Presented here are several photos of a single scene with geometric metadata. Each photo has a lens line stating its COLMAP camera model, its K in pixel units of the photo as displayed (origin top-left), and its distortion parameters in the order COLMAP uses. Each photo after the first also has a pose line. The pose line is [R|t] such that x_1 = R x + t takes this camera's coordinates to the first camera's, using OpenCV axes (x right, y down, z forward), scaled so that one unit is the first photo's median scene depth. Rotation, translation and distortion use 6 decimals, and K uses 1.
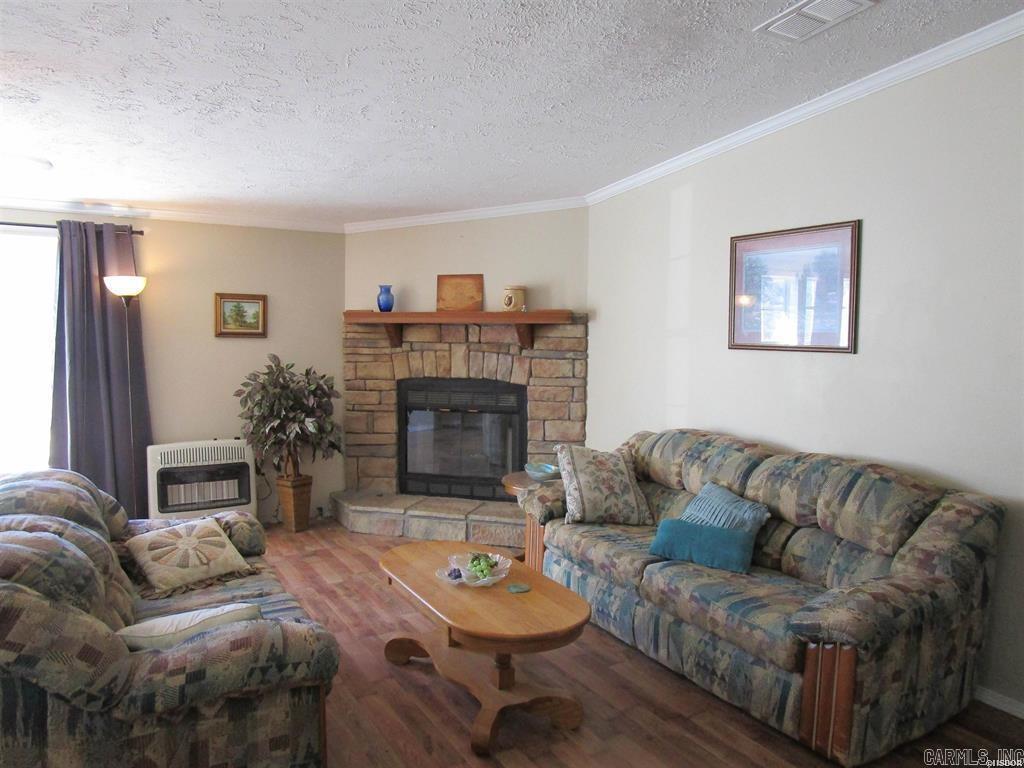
lens RADIAL K [[740.6, 0, 512.0], [0, 740.6, 384.0], [0, 0, 1]] dist [-0.001164, 0.001098]
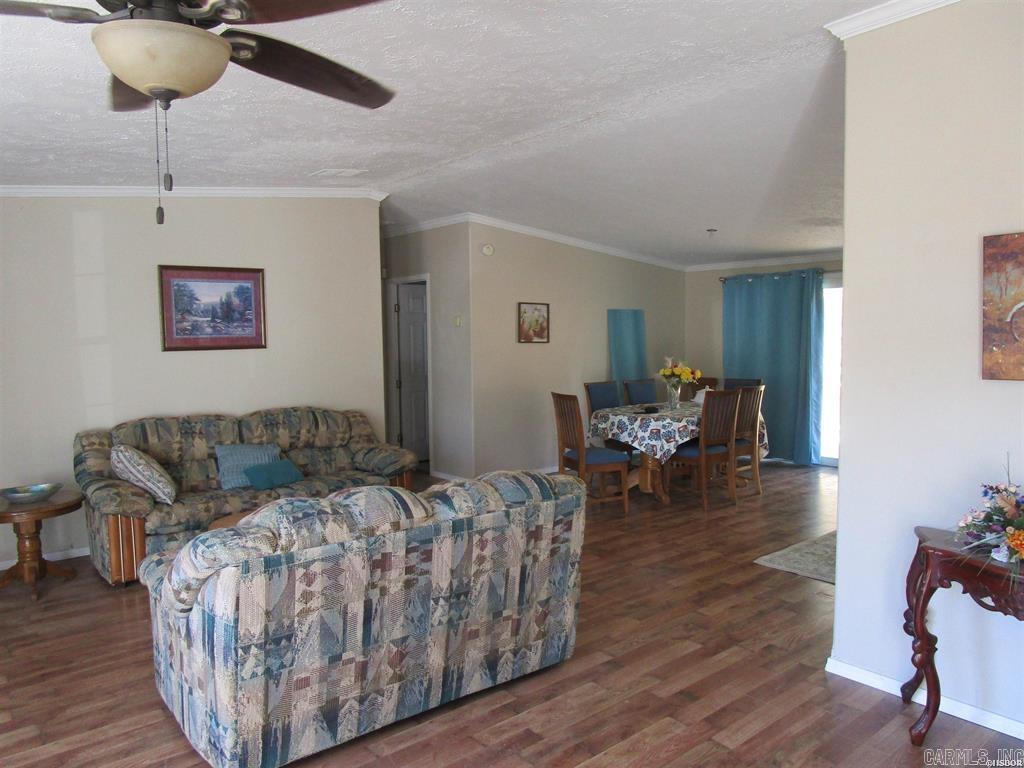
lens RADIAL K [[712.7, 0, 512.0], [0, 712.7, 384.0], [0, 0, 1]] dist [-0.035350, 0.005257]
pose [[-0.157591, -0.077453, 0.984462, -0.796033], [0.089971, 0.991647, 0.092420, -0.038456], [-0.983397, 0.103138, -0.149306, 0.456995]]
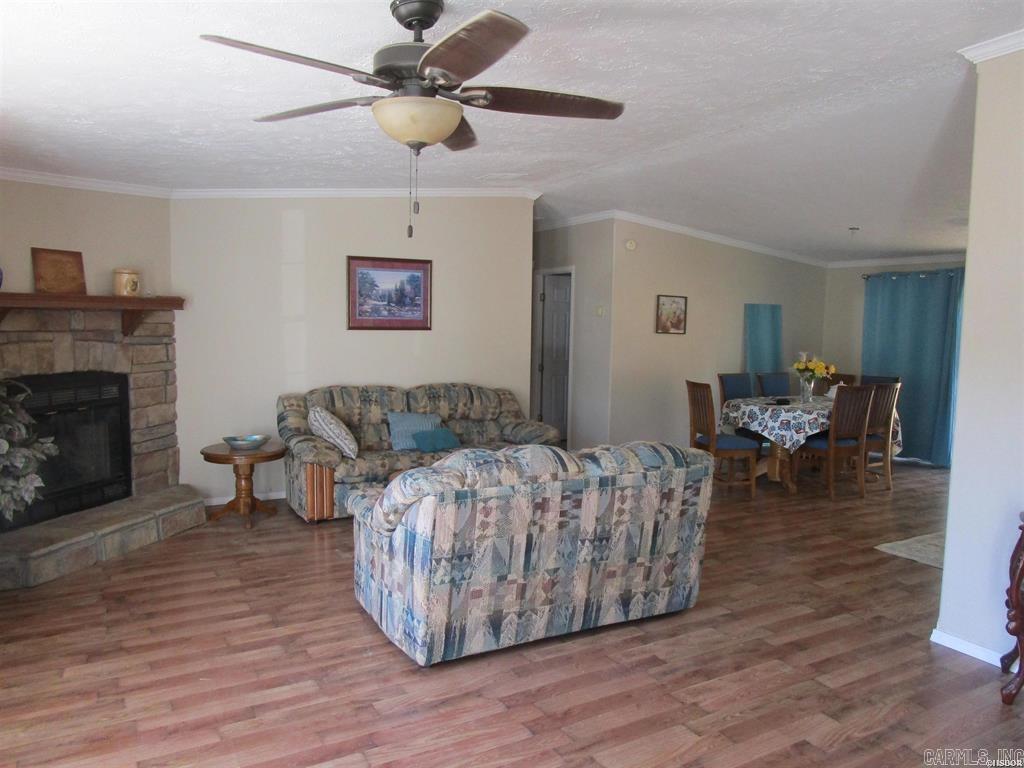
lens RADIAL K [[712.6, 0, 519.5], [0, 712.6, 383.9], [0, 0, 1]] dist [-0.025157, 0.002820]
pose [[0.016859, -0.095932, 0.995245, -0.899839], [0.062179, 0.993561, 0.094717, -0.041134], [-0.997923, 0.060286, 0.022716, 0.482293]]
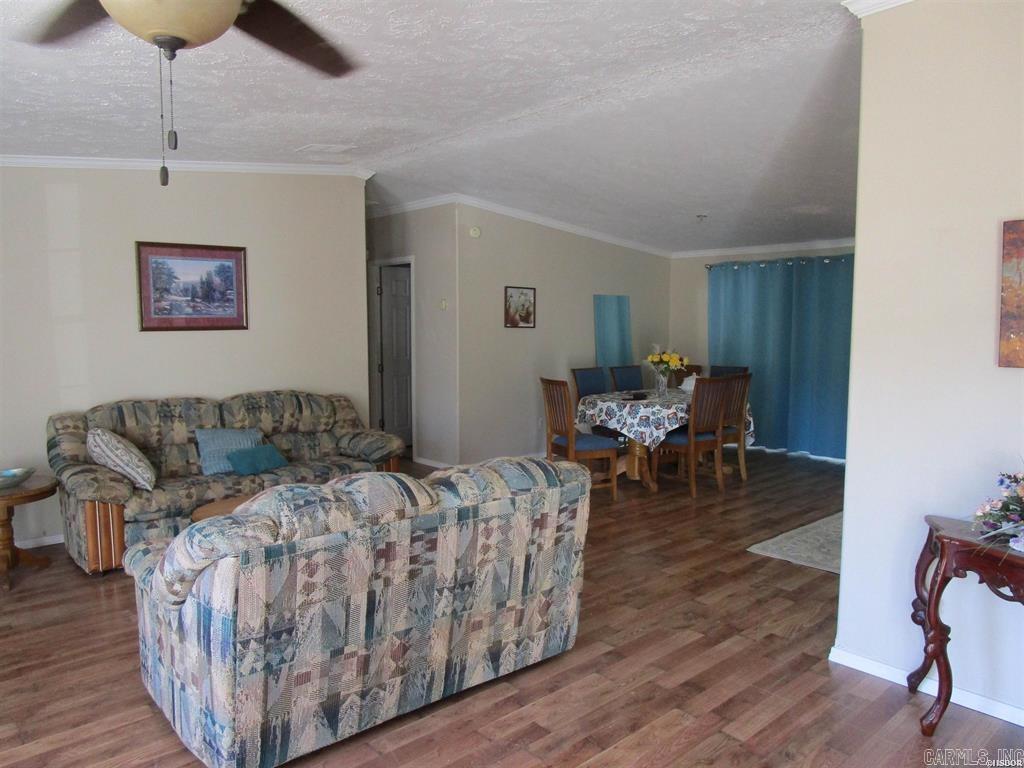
lens RADIAL K [[712.7, 0, 512.0], [0, 712.7, 384.0], [0, 0, 1]] dist [-0.035350, 0.005257]
pose [[-0.194364, -0.097334, 0.976088, -0.773335], [0.076967, 0.990484, 0.114096, -0.036167], [-0.977905, 0.097303, -0.185023, 0.478100]]
